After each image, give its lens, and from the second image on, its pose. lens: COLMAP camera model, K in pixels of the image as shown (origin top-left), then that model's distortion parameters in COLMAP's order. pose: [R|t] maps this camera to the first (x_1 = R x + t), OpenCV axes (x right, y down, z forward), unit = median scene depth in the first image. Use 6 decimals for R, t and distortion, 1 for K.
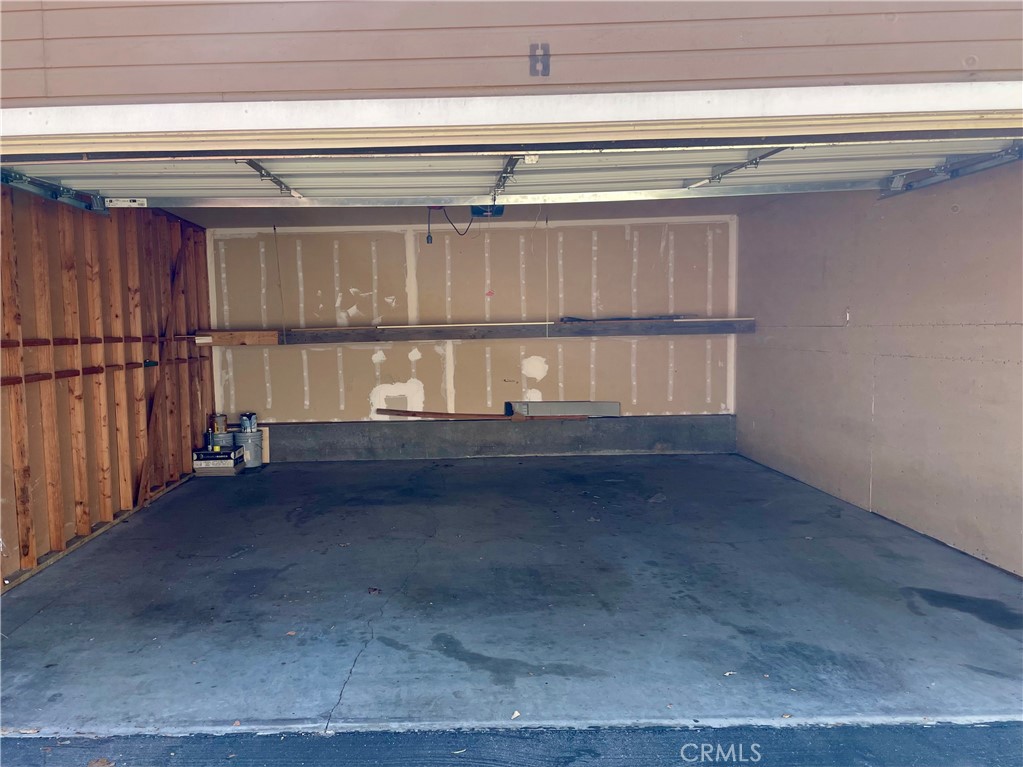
lens RADIAL K [[982.4, 0, 449.8], [0, 982.4, 429.8], [0, 0, 1]] dist [0.012379, -0.000131]
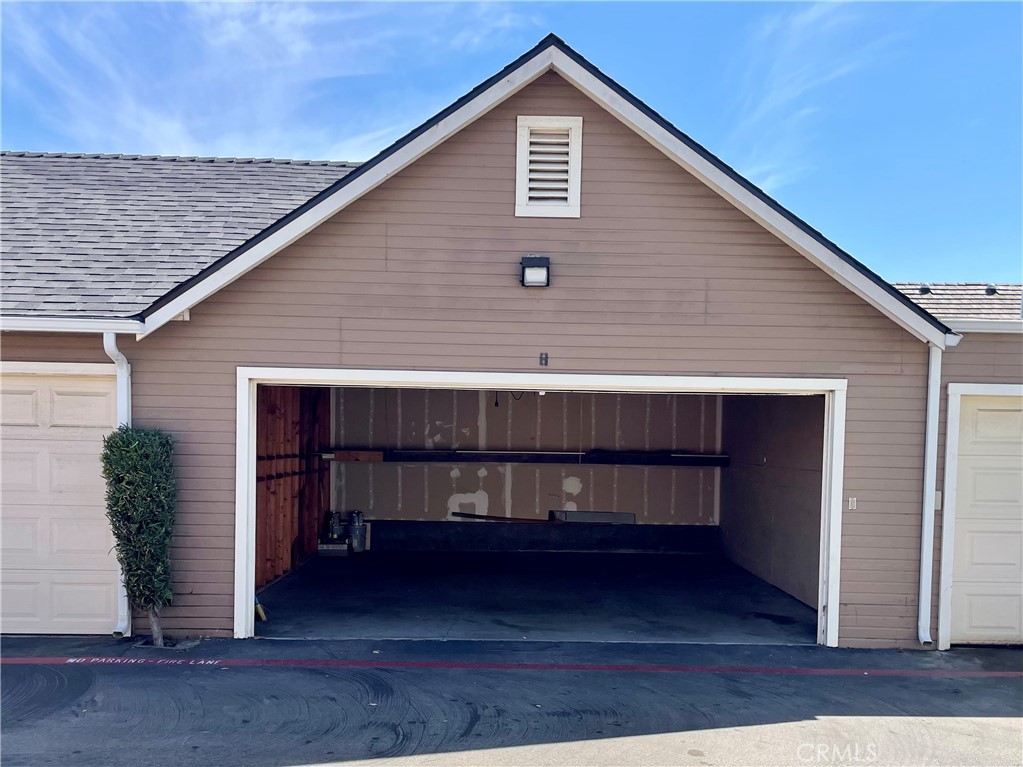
lens RADIAL K [[982.4, 0, 449.8], [0, 982.4, 429.8], [0, 0, 1]] dist [0.012379, -0.000131]
pose [[0.997252, 0.034480, -0.065578, 0.005647], [-0.041908, 0.992424, -0.115489, 0.022784], [0.061100, 0.117920, 0.991142, -0.344238]]
